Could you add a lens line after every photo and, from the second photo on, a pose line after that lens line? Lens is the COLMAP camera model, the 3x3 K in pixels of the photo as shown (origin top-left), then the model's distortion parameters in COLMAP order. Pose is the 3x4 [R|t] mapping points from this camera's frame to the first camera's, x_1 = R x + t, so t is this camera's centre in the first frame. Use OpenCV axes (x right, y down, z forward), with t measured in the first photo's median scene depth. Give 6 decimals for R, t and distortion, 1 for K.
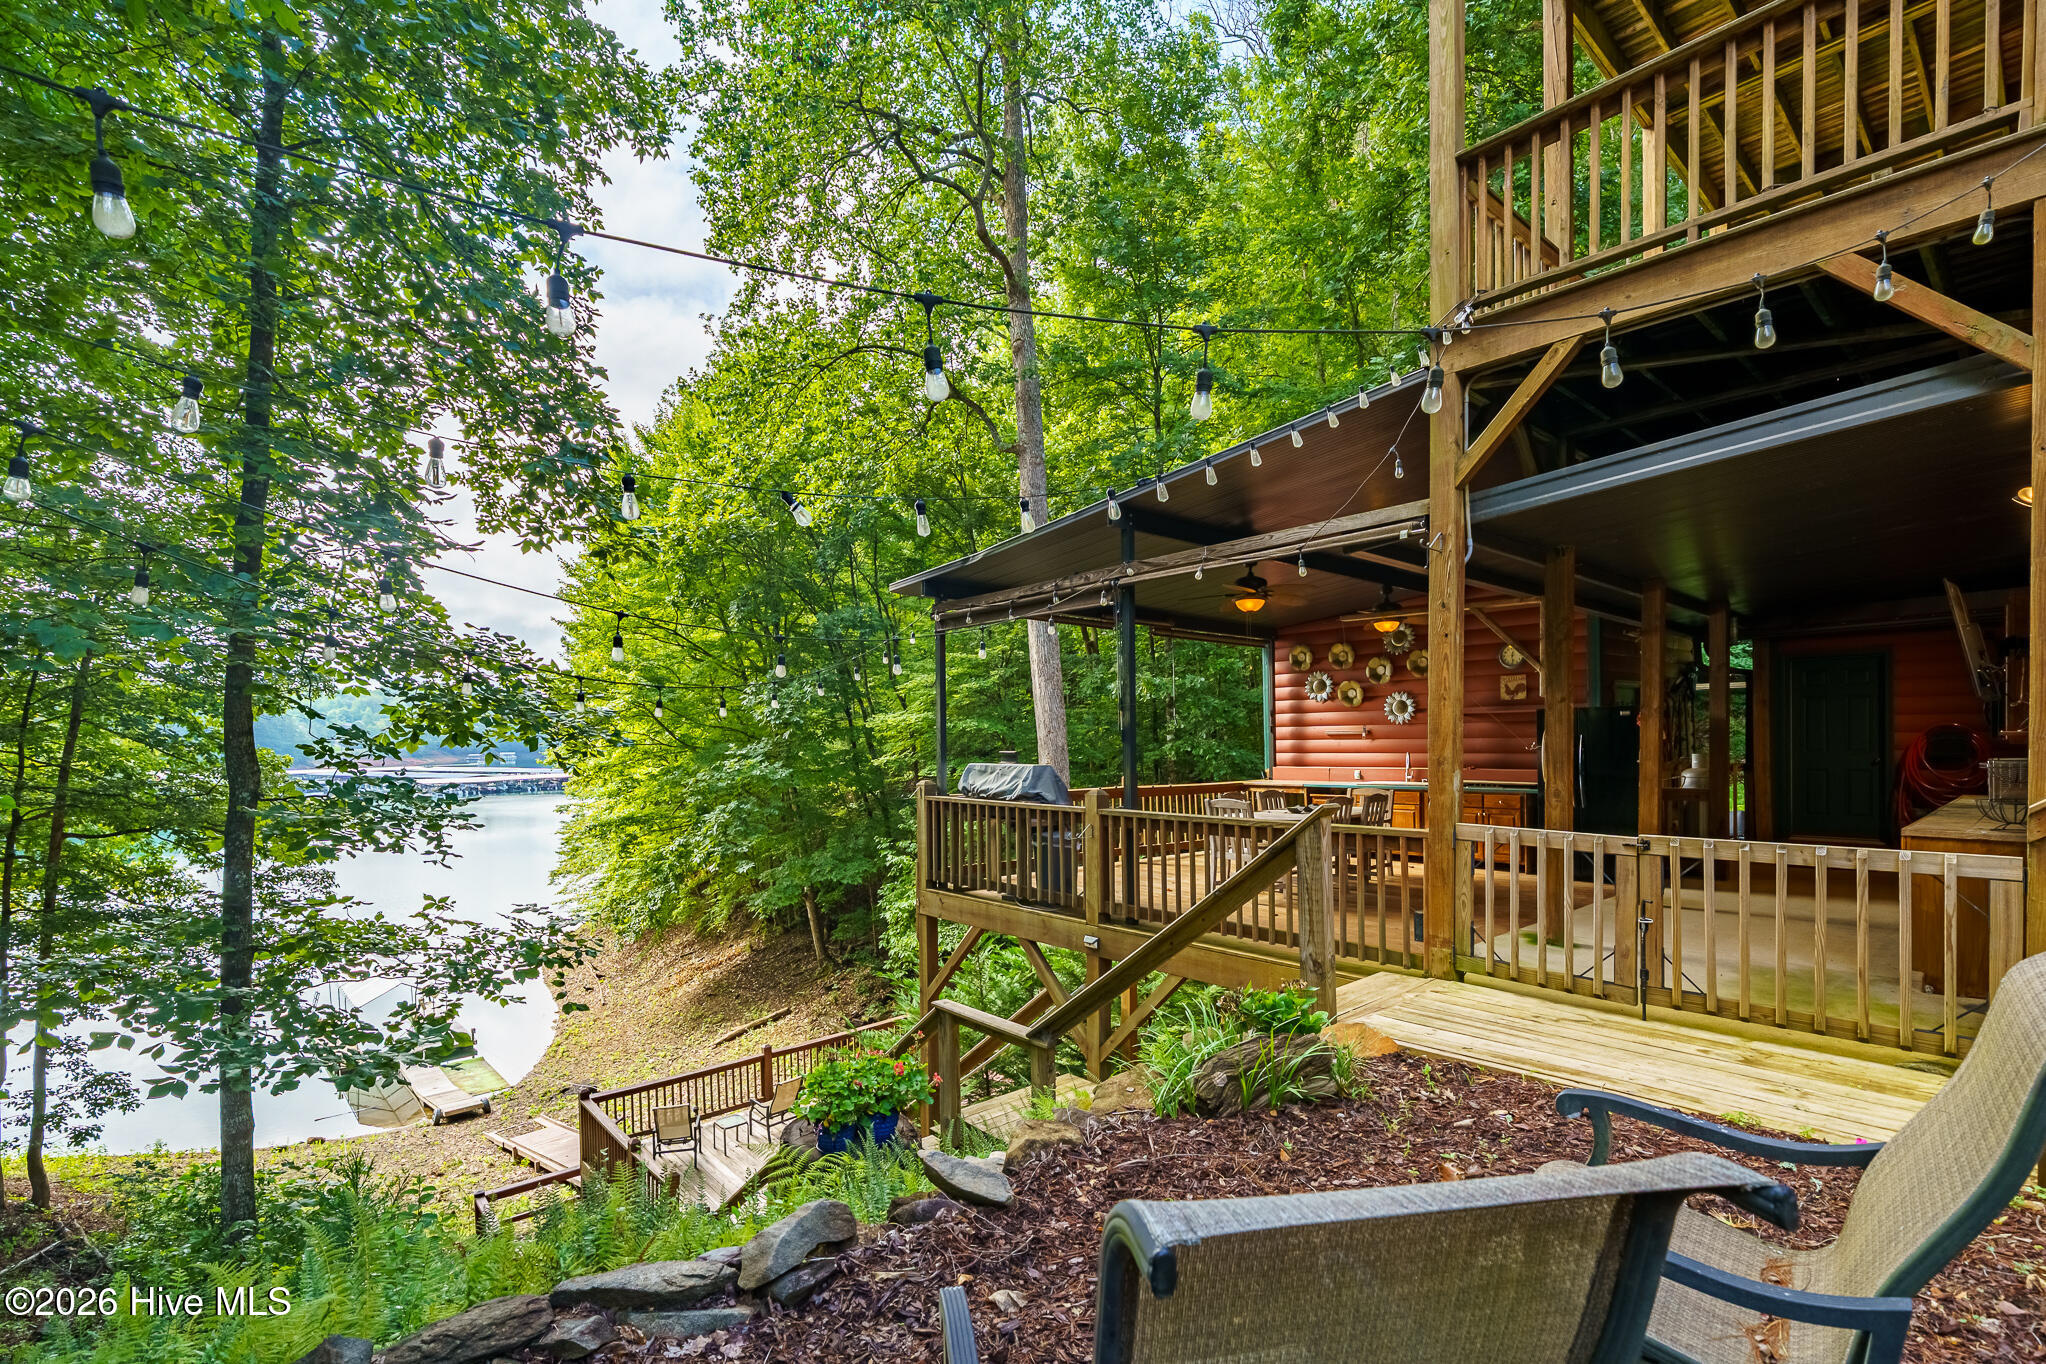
lens RADIAL K [[931.5, 0, 1022.6], [0, 931.5, 733.9], [0, 0, 1]] dist [-0.002029, 0.000421]
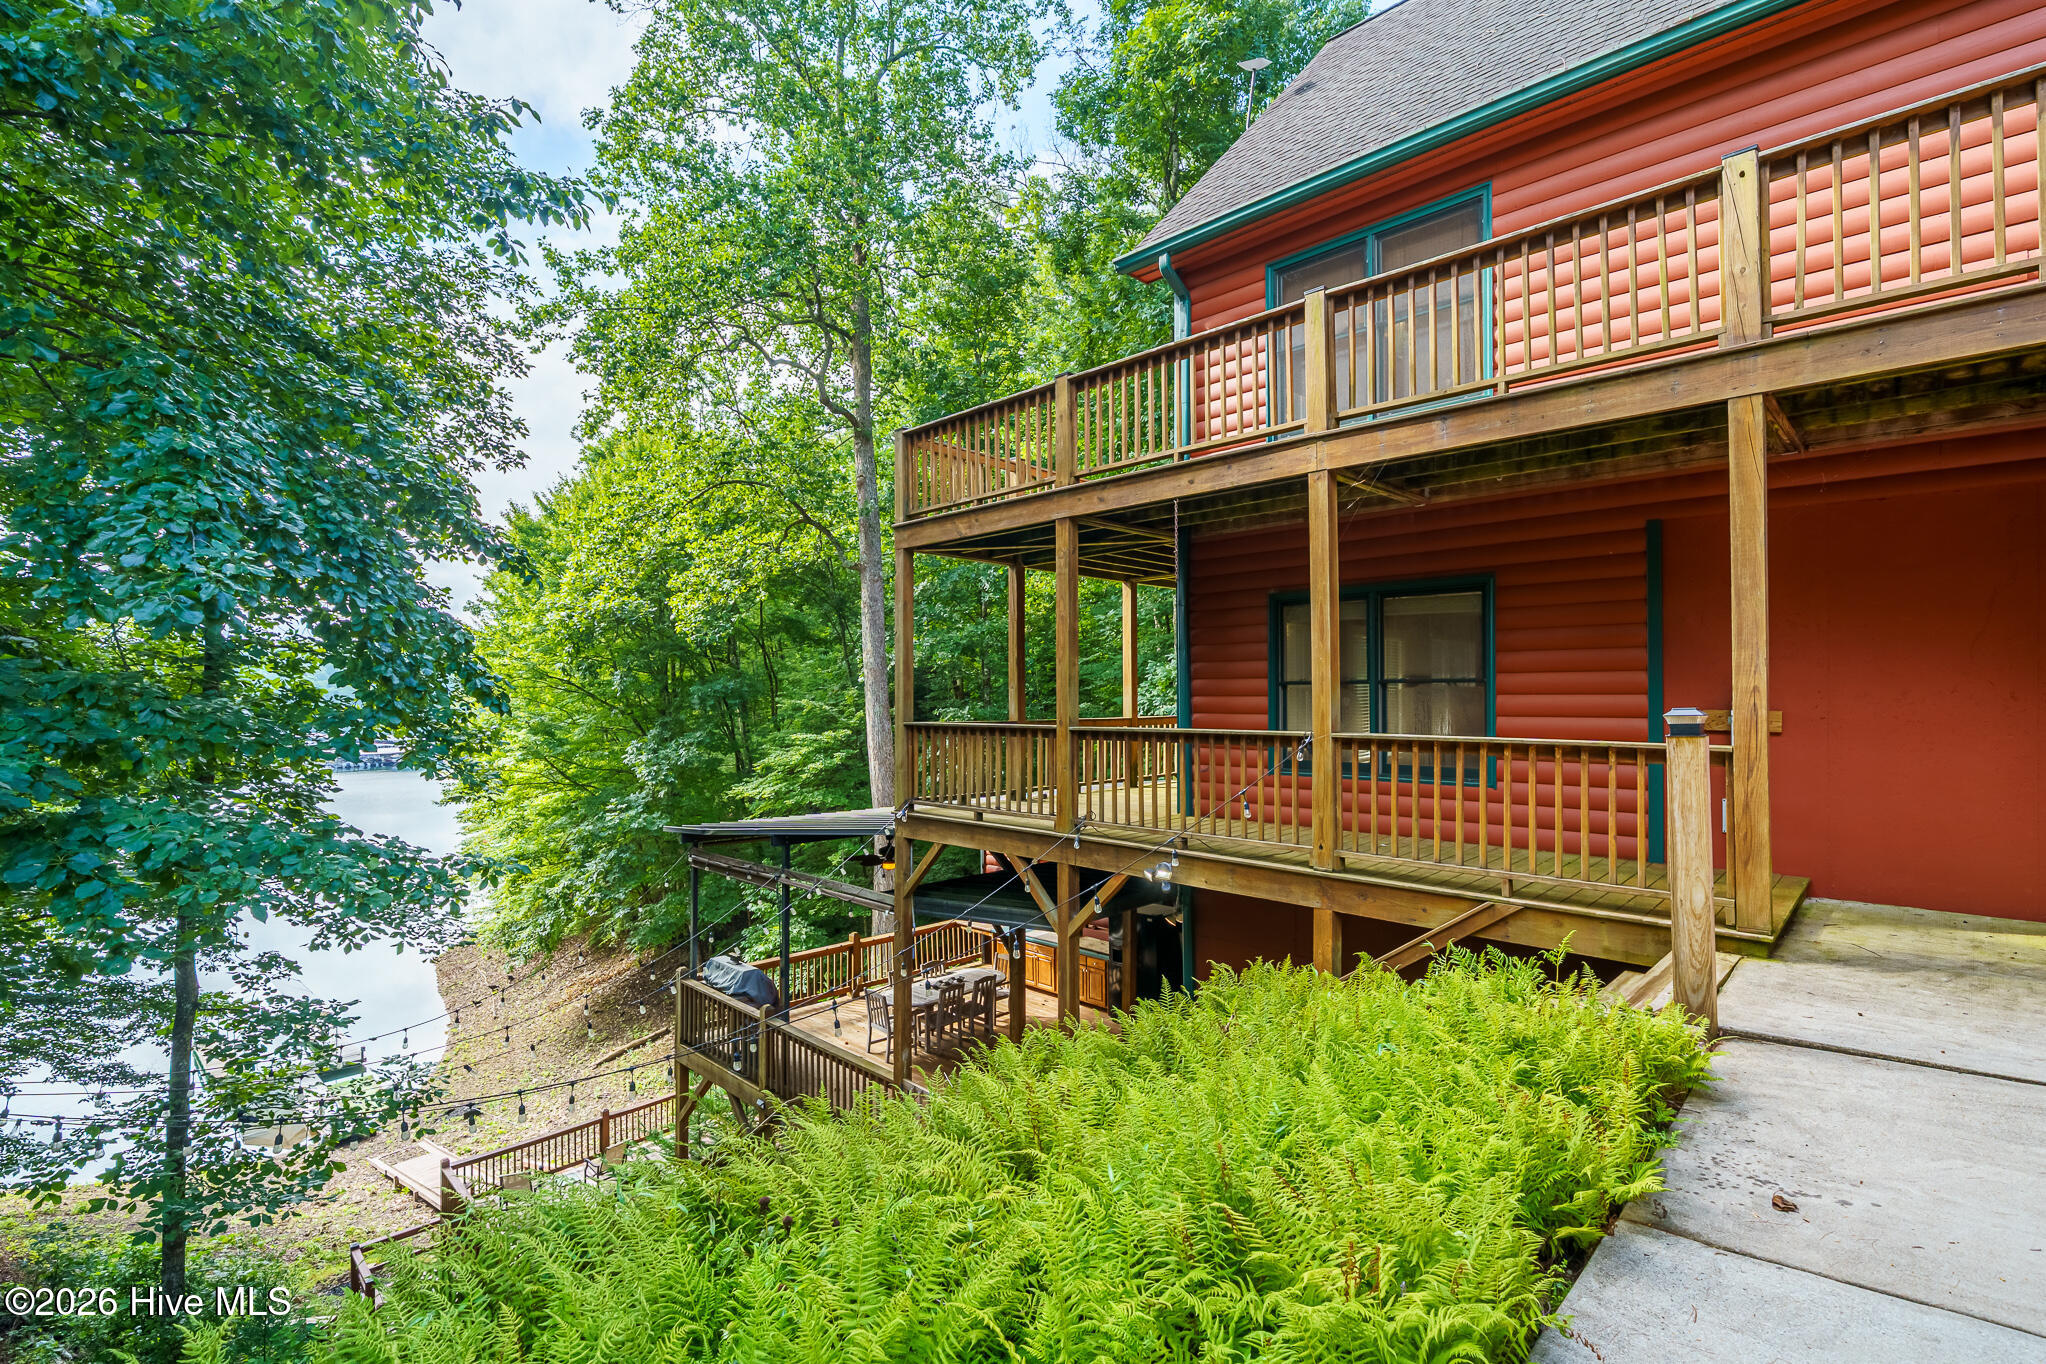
lens RADIAL K [[911.9, 0, 1023.0], [0, 911.9, 682.0], [0, 0, 1]] dist [0.001187, -0.000975]
pose [[0.996531, 0.012052, 0.082349, 0.105284], [-0.009720, 0.999542, -0.028661, -0.124971], [-0.082657, 0.027761, 0.996191, -0.165948]]
